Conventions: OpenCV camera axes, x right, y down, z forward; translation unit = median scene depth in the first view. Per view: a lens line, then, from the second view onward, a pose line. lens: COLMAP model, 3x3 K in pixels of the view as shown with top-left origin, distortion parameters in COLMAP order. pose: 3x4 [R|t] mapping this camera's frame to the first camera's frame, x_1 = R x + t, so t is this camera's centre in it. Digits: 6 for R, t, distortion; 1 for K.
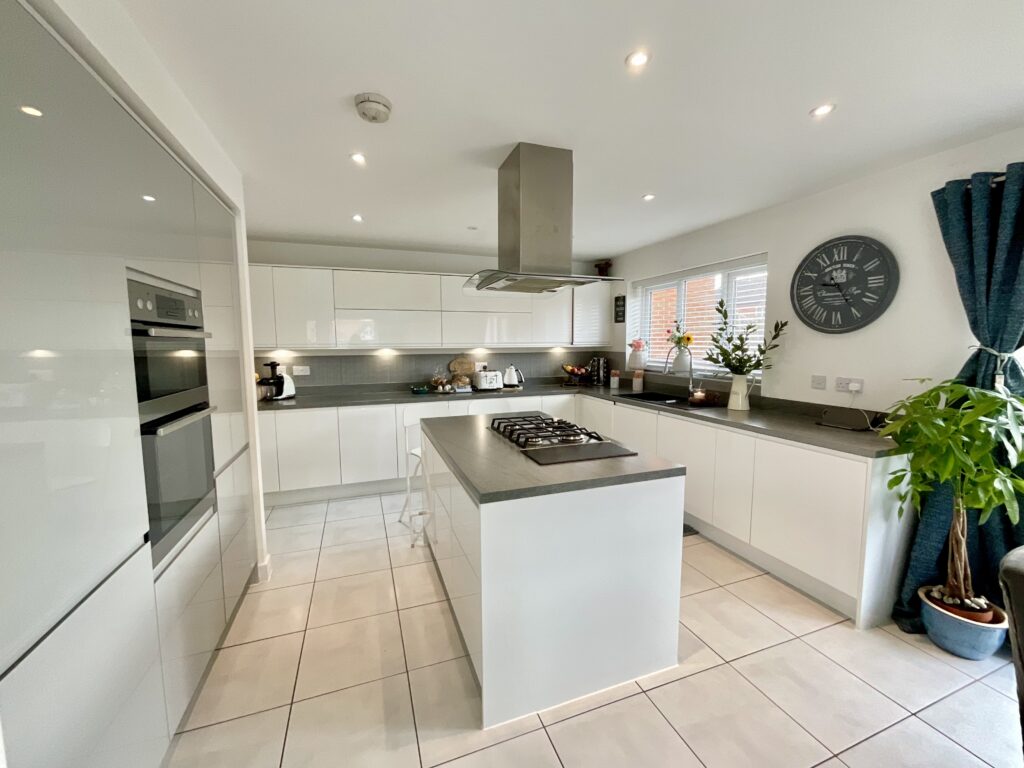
lens RADIAL K [[413.6, 0, 512.0], [0, 413.6, 384.0], [0, 0, 1]] dist [0.000490, -0.000051]
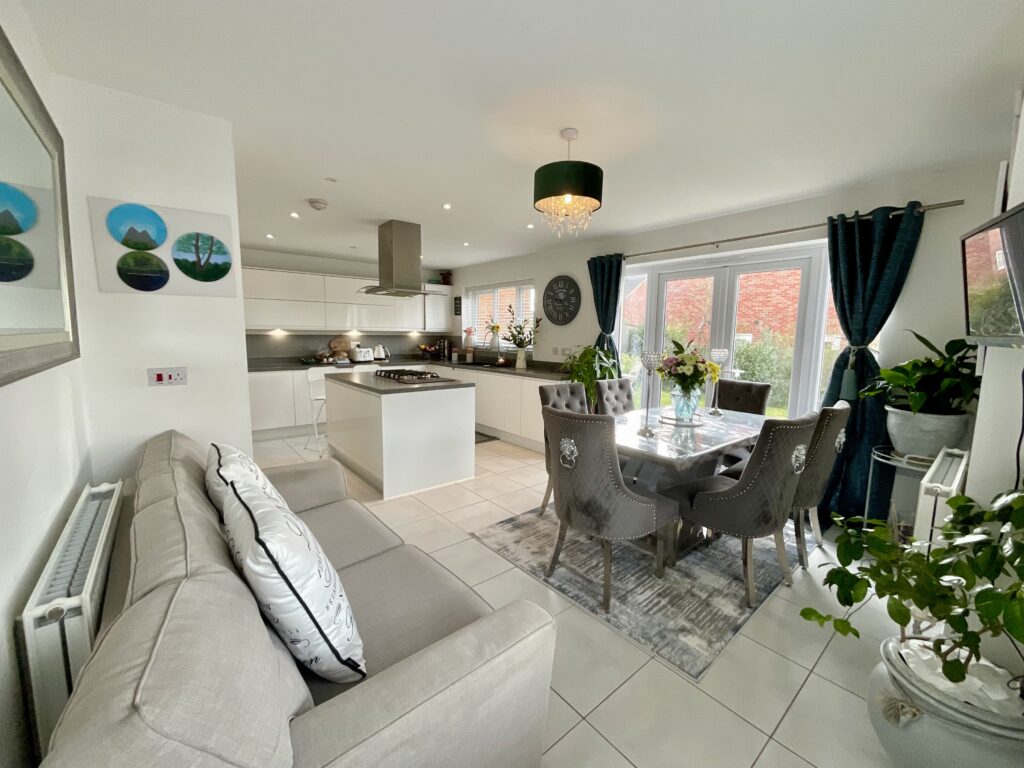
lens RADIAL K [[413.6, 0, 512.0], [0, 413.6, 384.0], [0, 0, 1]] dist [0.000490, -0.000051]
pose [[0.941456, -0.021713, 0.336437, -0.066409], [0.014362, 0.999601, 0.024323, 0.075477], [-0.336831, -0.018067, 0.941392, -0.551205]]
